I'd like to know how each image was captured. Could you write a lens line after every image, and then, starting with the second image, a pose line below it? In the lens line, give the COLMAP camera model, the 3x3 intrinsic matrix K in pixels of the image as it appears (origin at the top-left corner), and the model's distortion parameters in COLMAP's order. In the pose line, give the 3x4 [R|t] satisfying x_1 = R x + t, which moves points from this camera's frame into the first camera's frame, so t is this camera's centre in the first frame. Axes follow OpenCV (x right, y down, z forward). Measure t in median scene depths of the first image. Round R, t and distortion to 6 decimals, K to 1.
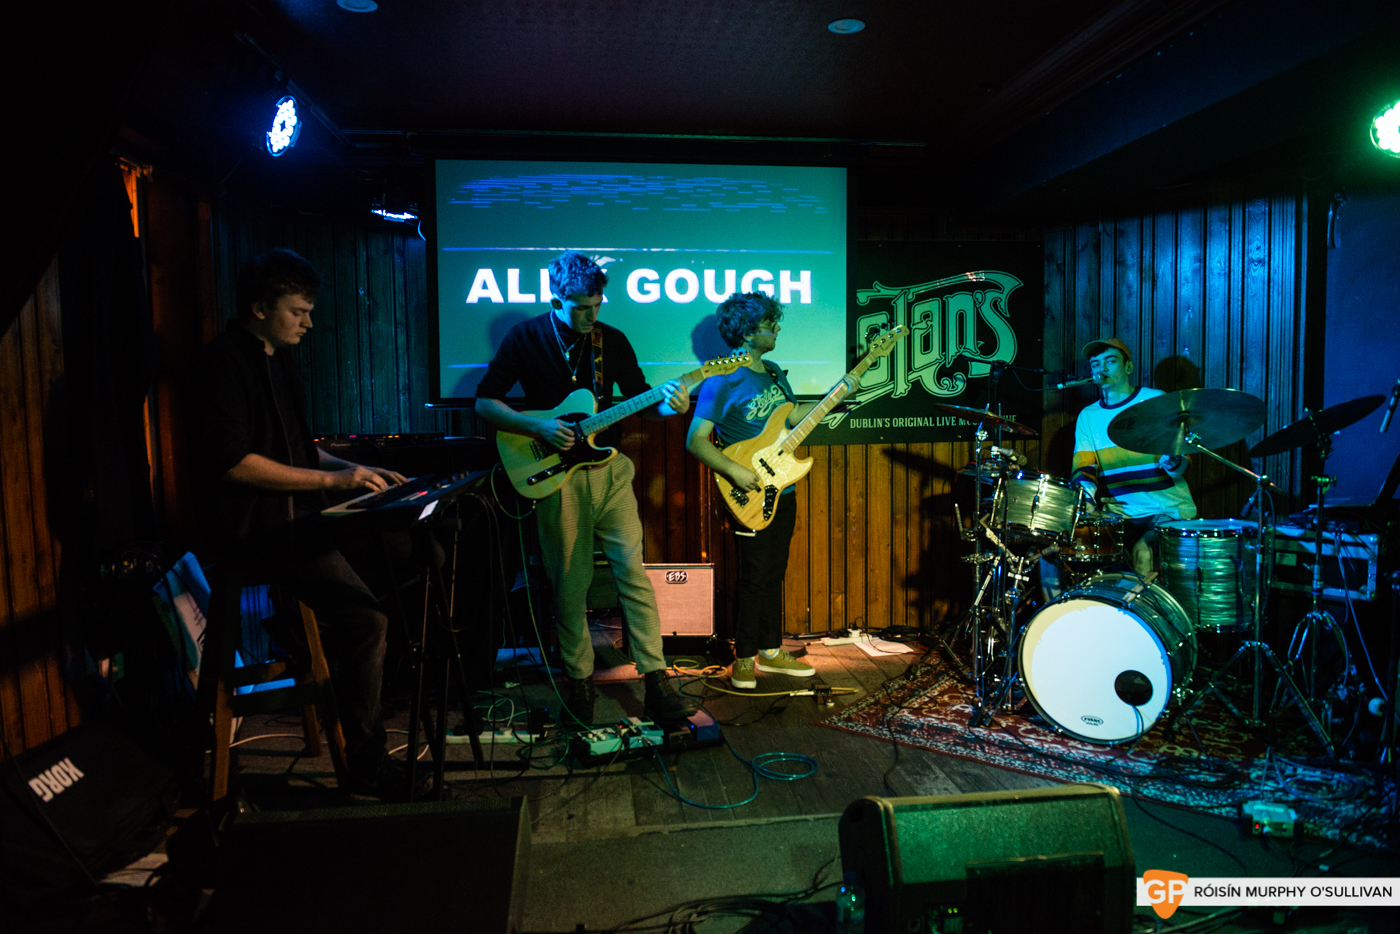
lens RADIAL K [[1021.8, 0, 704.5], [0, 1021.8, 467.1], [0, 0, 1]] dist [-0.002342, -0.001179]
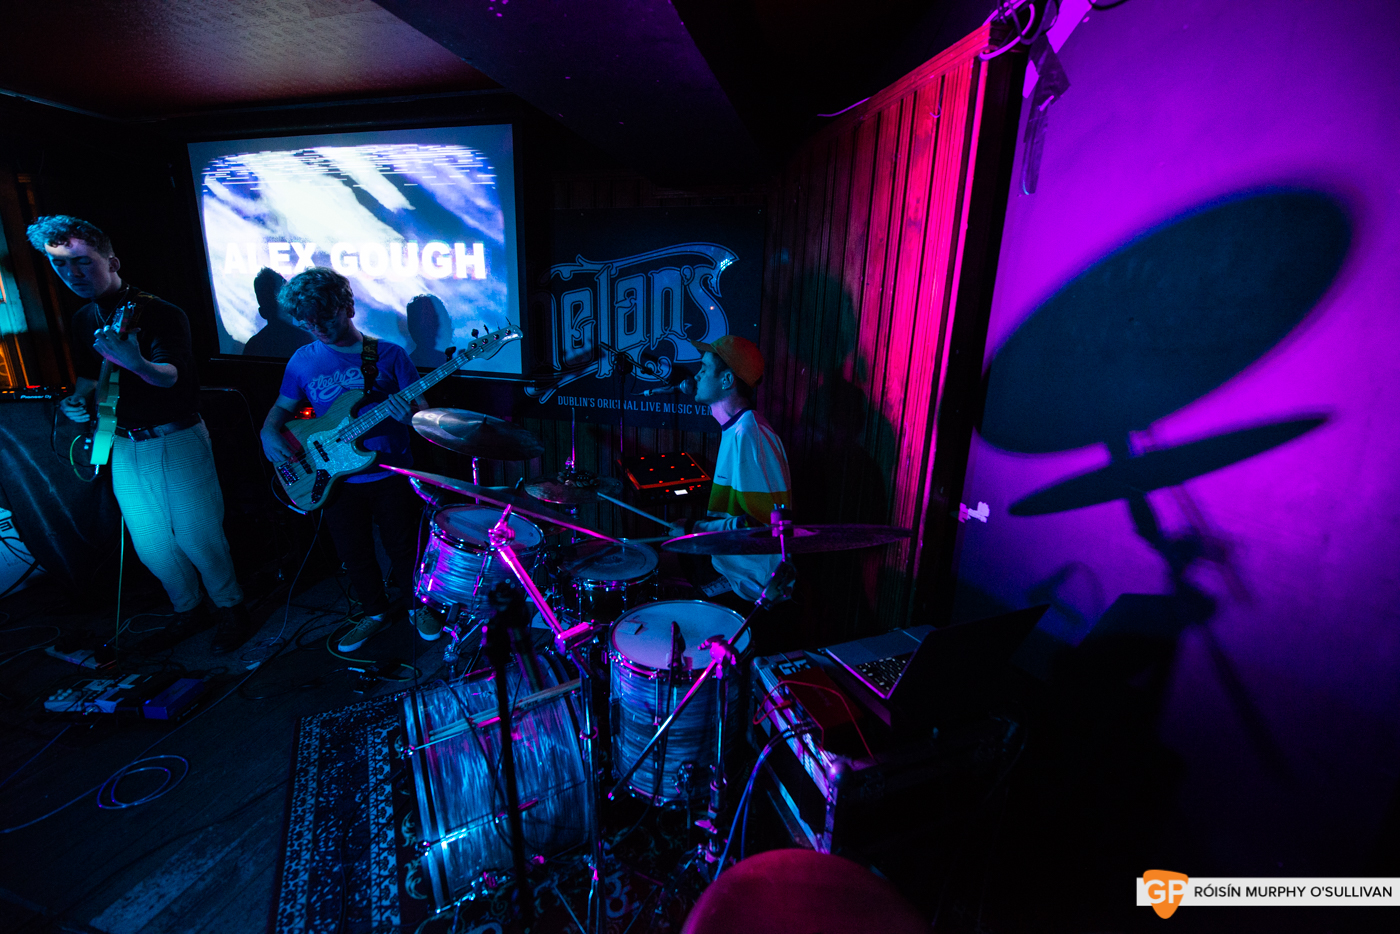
lens RADIAL K [[566.8, 0, 702.4], [0, 566.8, 468.2], [0, 0, 1]] dist [0.003175, 0.000024]
pose [[0.916625, 0.140524, -0.374235, 0.504712], [-0.072491, 0.979087, 0.190089, -0.095903], [0.393121, -0.147111, 0.907642, 0.536361]]
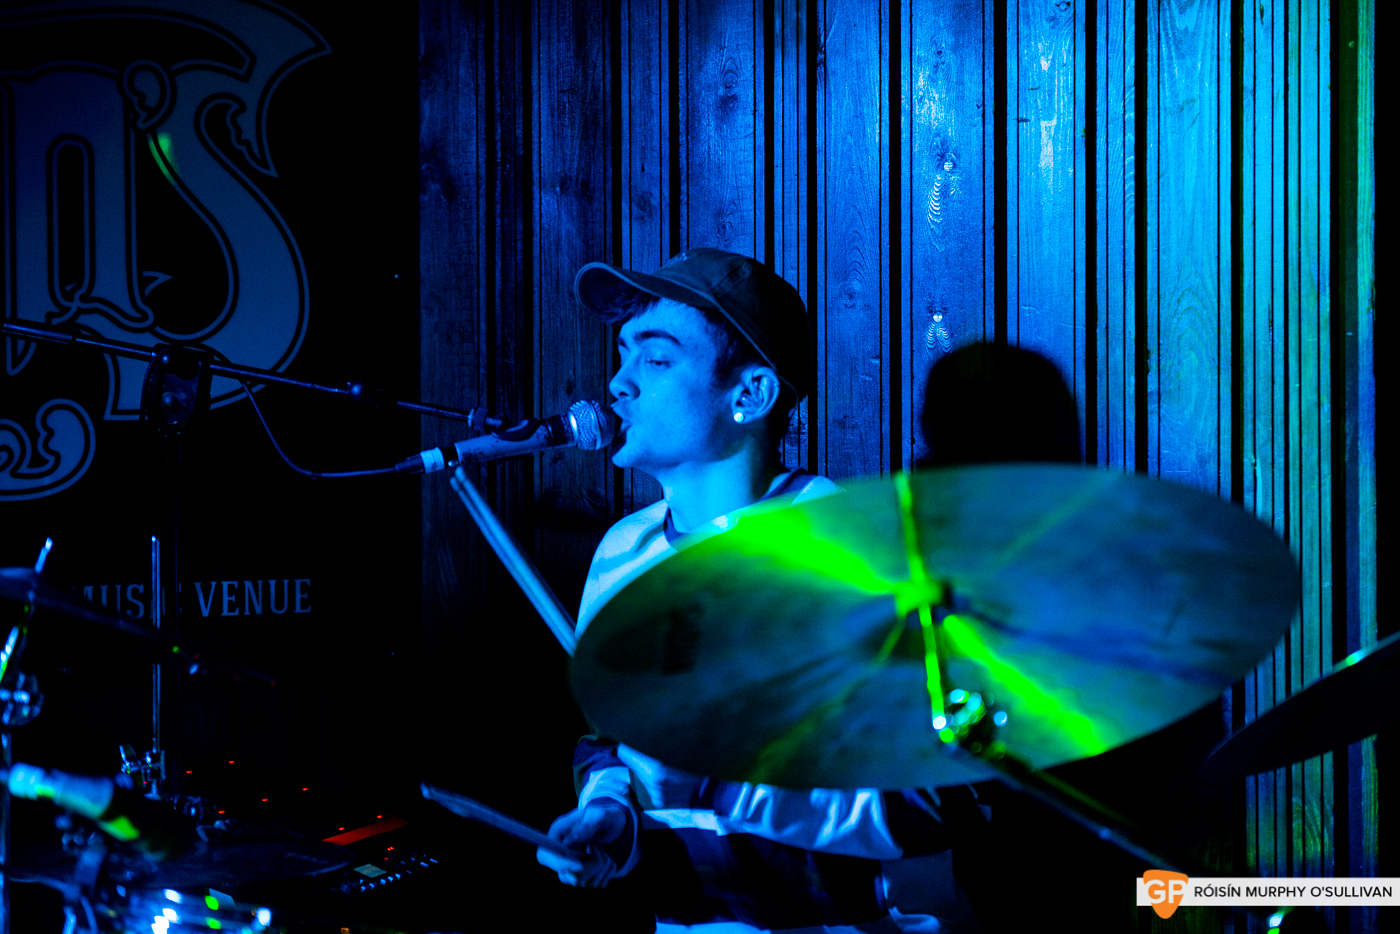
lens RADIAL K [[2778.4, 0, 699.4], [0, 2778.4, 467.3], [0, 0, 1]] dist [0.027583, 0.000000]
pose [[0.932166, 0.011503, 0.361849, 0.156845], [0.017345, 0.996928, -0.076375, -0.025419], [-0.361616, 0.077470, 0.929103, 0.358907]]
